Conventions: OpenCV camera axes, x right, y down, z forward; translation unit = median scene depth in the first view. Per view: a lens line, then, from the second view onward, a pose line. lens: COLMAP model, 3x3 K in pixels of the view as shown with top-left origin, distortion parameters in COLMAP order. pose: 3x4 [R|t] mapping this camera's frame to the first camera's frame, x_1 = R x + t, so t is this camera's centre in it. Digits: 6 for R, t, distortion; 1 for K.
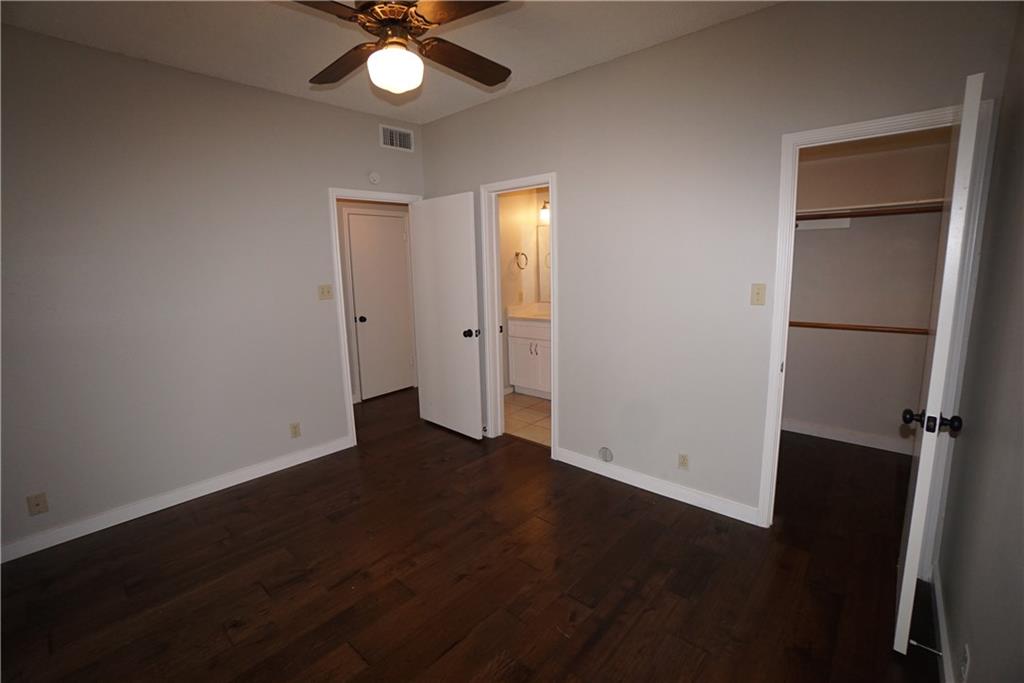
lens RADIAL K [[455.1, 0, 498.1], [0, 455.1, 330.8], [0, 0, 1]] dist [-0.054770, 0.000074]
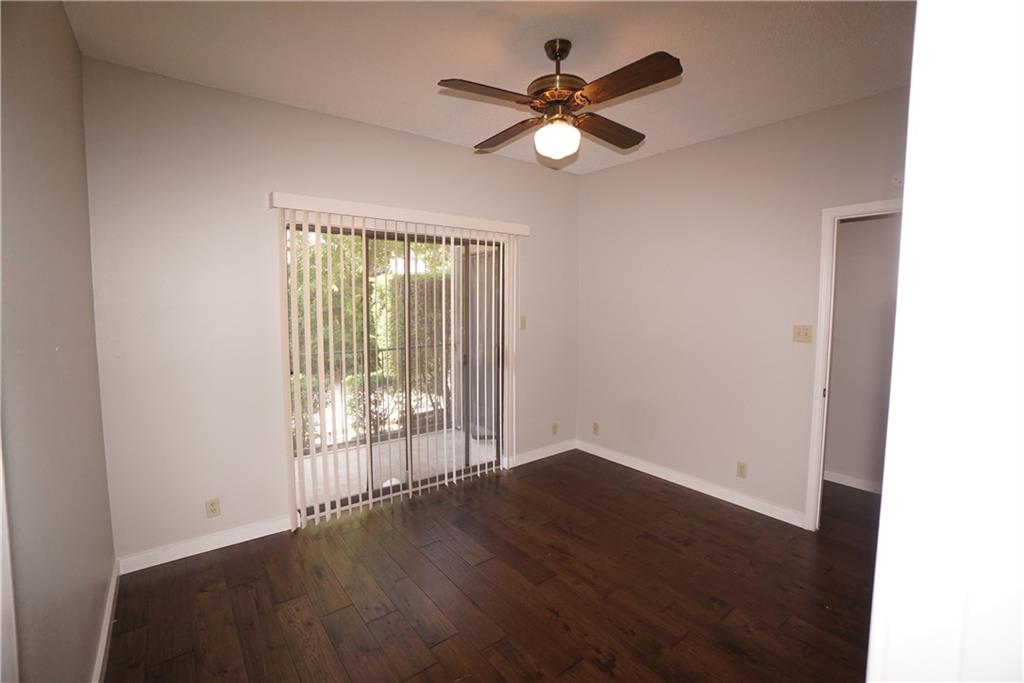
lens RADIAL K [[449.8, 0, 502.3], [0, 449.8, 333.6], [0, 0, 1]] dist [-0.070346, 0.025720]
pose [[-0.167236, 0.101272, -0.980702, 0.780159], [-0.153412, 0.979921, 0.127352, -0.156650], [0.973908, 0.171749, -0.148342, 0.861682]]
